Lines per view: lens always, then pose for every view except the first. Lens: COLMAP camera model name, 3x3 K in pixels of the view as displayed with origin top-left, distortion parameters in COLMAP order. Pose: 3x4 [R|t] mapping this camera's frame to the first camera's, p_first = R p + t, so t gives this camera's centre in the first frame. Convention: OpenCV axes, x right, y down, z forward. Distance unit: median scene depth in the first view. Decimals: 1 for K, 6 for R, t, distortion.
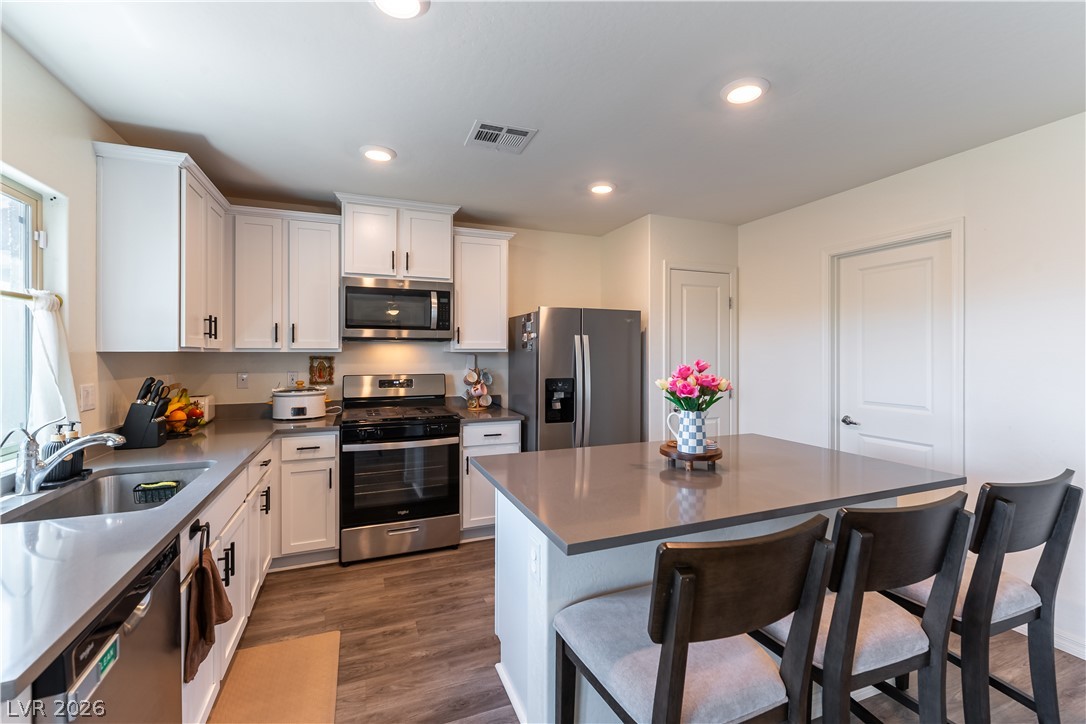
lens RADIAL K [[469.7, 0, 542.8], [0, 469.7, 350.5], [0, 0, 1]] dist [0.002152, -0.000346]
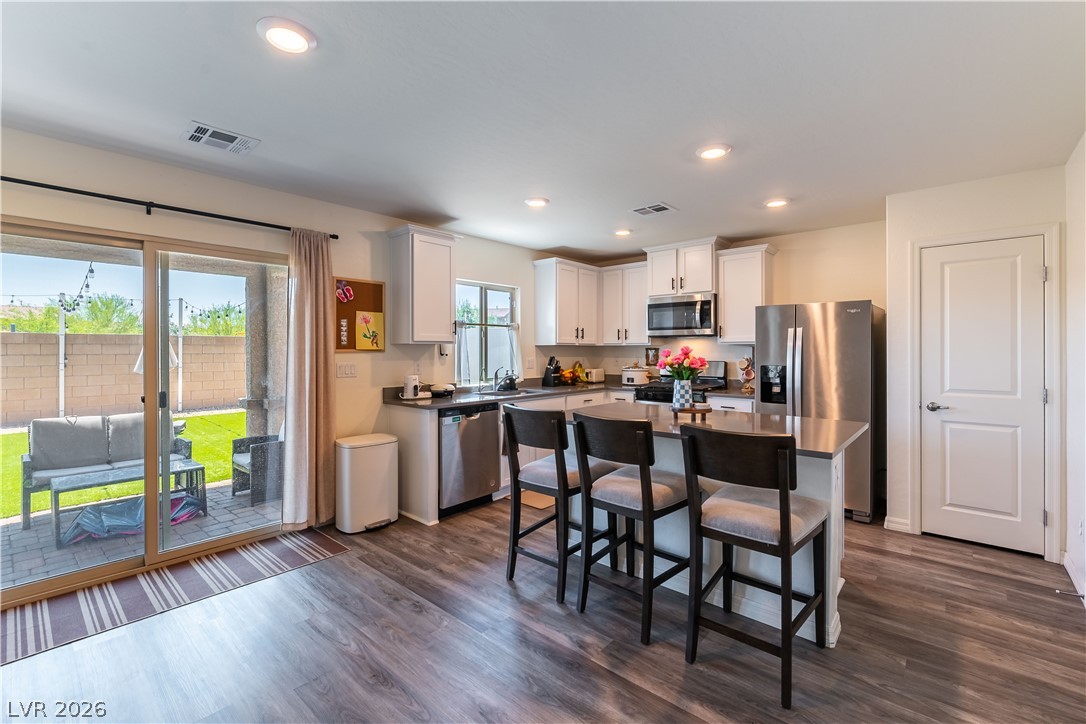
lens RADIAL K [[469.7, 0, 534.3], [0, 469.7, 356.9], [0, 0, 1]] dist [0.002152, -0.000346]
pose [[0.455450, 0.008529, -0.890221, 0.813175], [0.002653, 0.999937, 0.010938, 0.024616], [0.890257, -0.007344, 0.455398, -0.083337]]
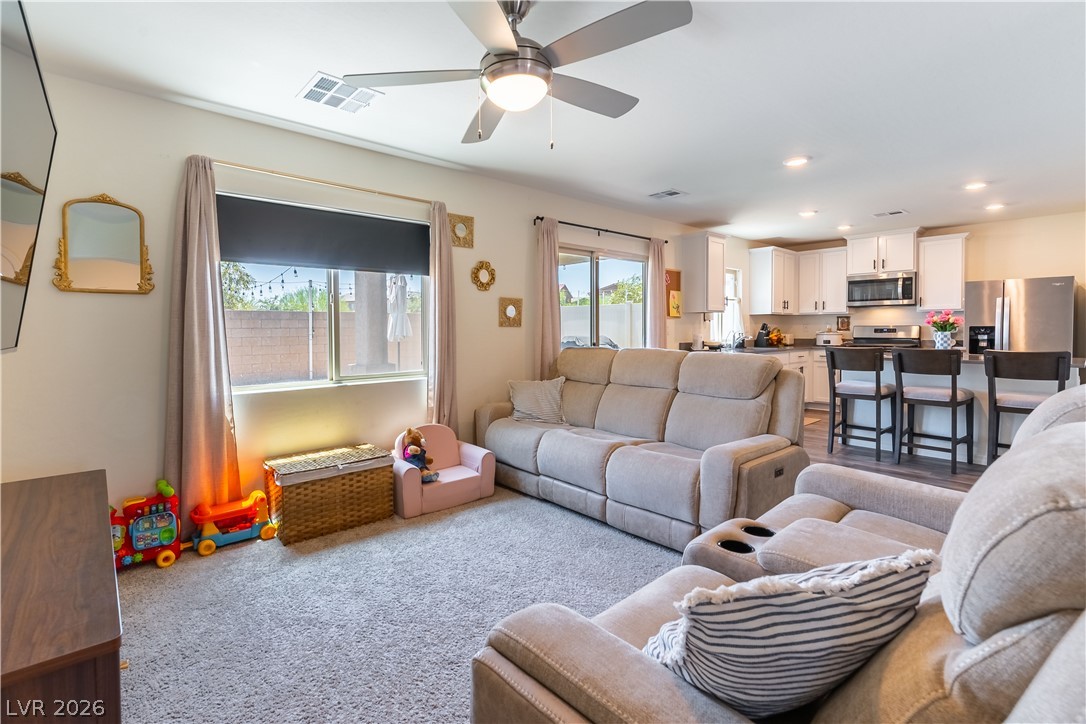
lens RADIAL K [[469.7, 0, 532.7], [0, 469.7, 342.4], [0, 0, 1]] dist [0.002152, -0.000346]
pose [[0.320972, 0.024860, -0.946762, 1.040837], [0.007380, 0.999559, 0.028748, 0.058233], [0.947060, -0.016214, 0.320647, -0.920881]]
